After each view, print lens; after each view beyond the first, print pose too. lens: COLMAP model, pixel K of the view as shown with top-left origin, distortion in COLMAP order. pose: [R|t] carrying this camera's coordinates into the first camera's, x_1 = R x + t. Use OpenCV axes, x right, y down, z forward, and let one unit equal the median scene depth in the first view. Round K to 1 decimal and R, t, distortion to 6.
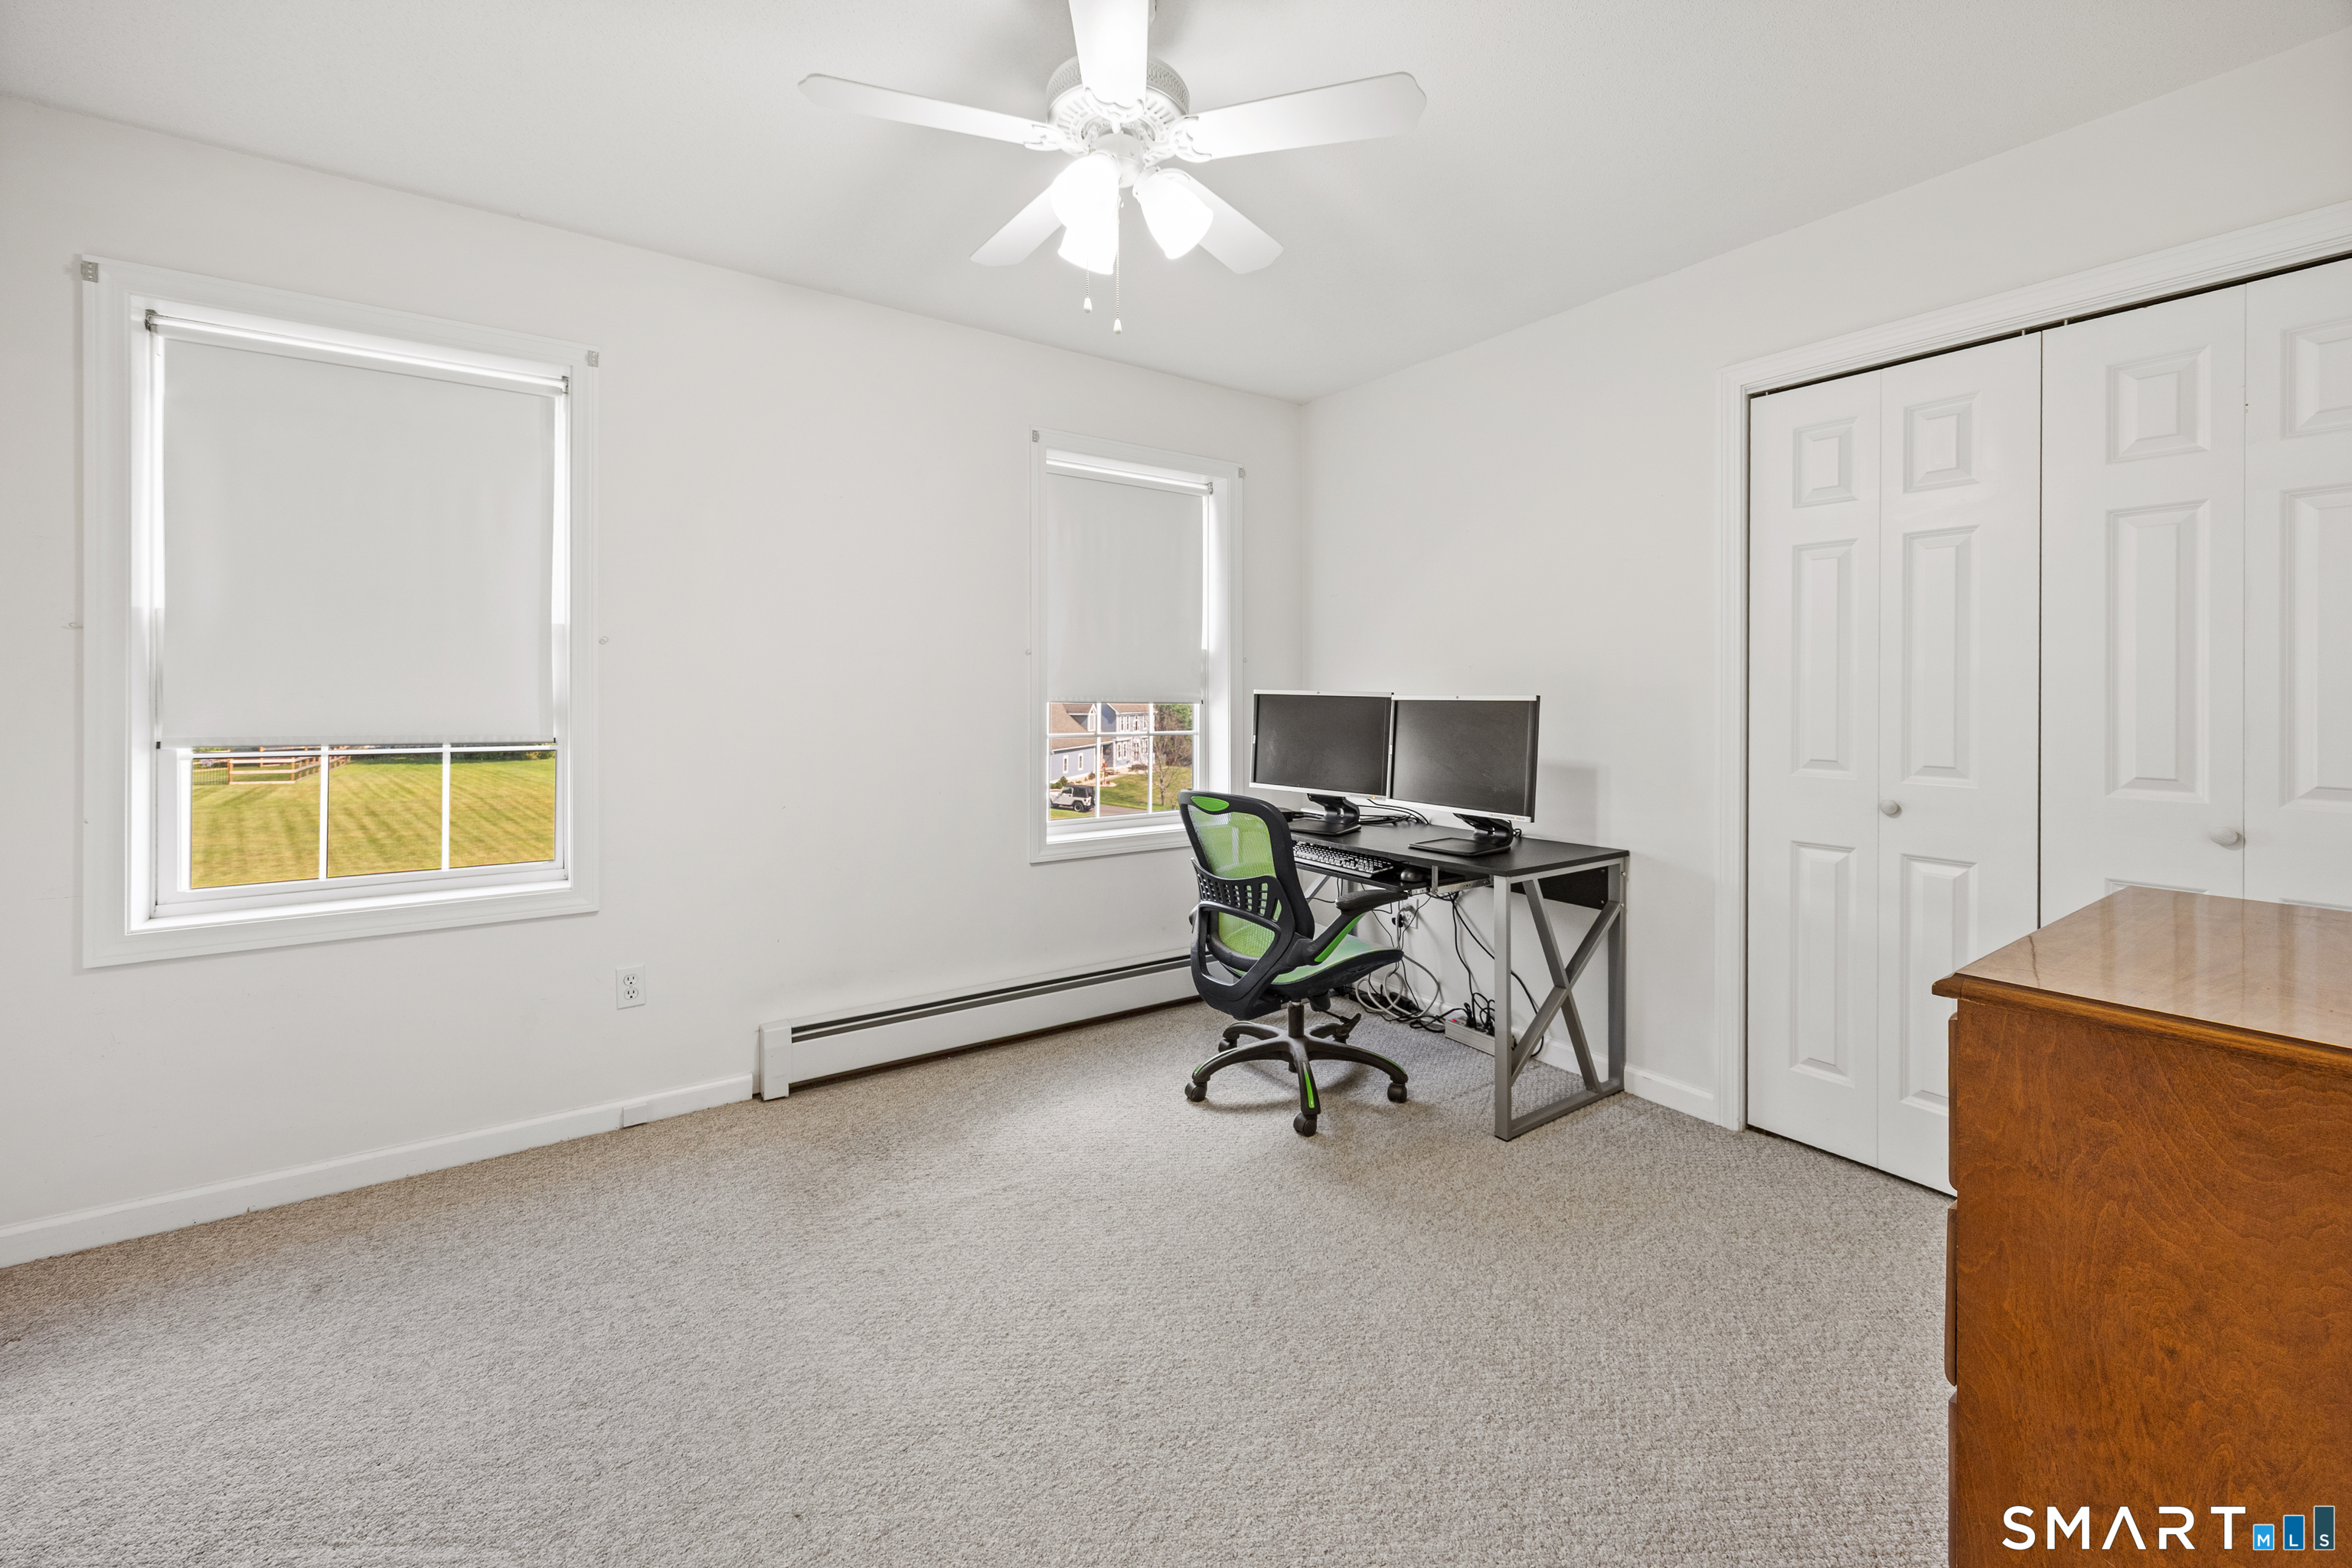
lens RADIAL K [[934.0, 0, 1163.3], [0, 934.0, 691.0], [0, 0, 1]] dist [0.011226, 0.000415]
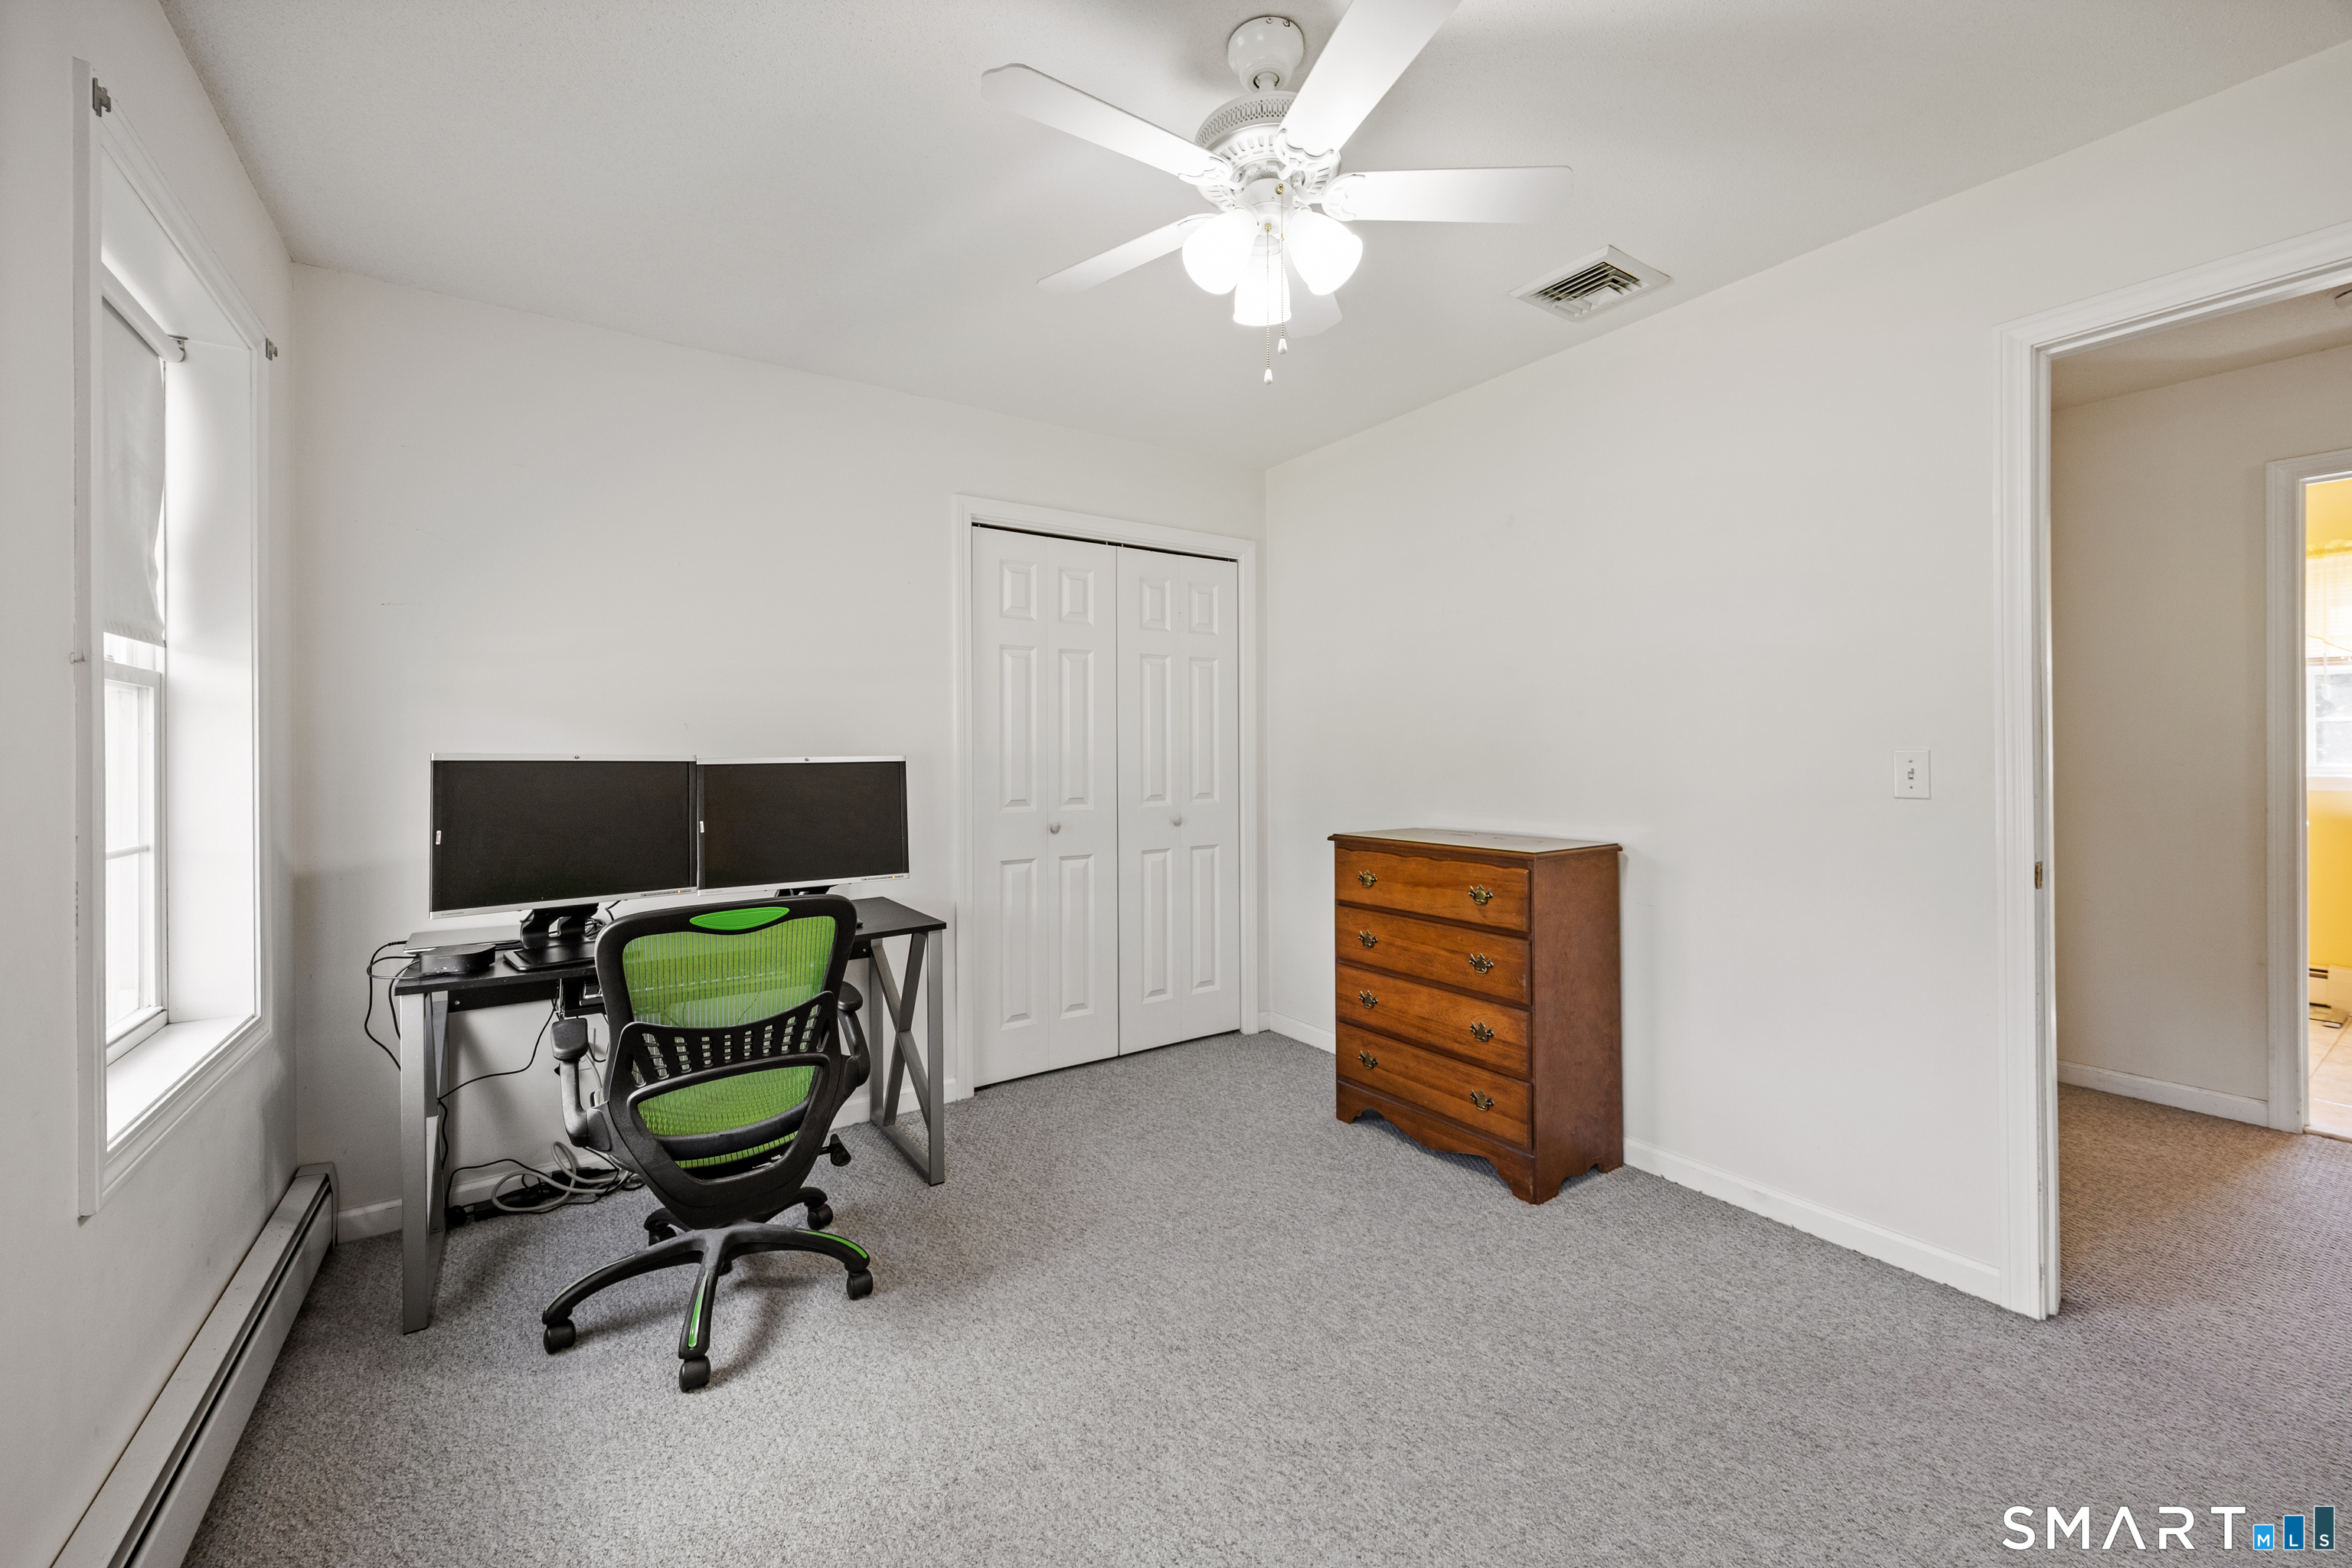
lens RADIAL K [[934.0, 0, 1171.1], [0, 934.0, 748.1], [0, 0, 1]] dist [0.011226, 0.000415]
pose [[0.017068, 0.003646, 0.999848, -0.746904], [0.011142, 0.999931, -0.003836, 0.003170], [-0.999792, 0.011205, 0.017026, 0.800555]]
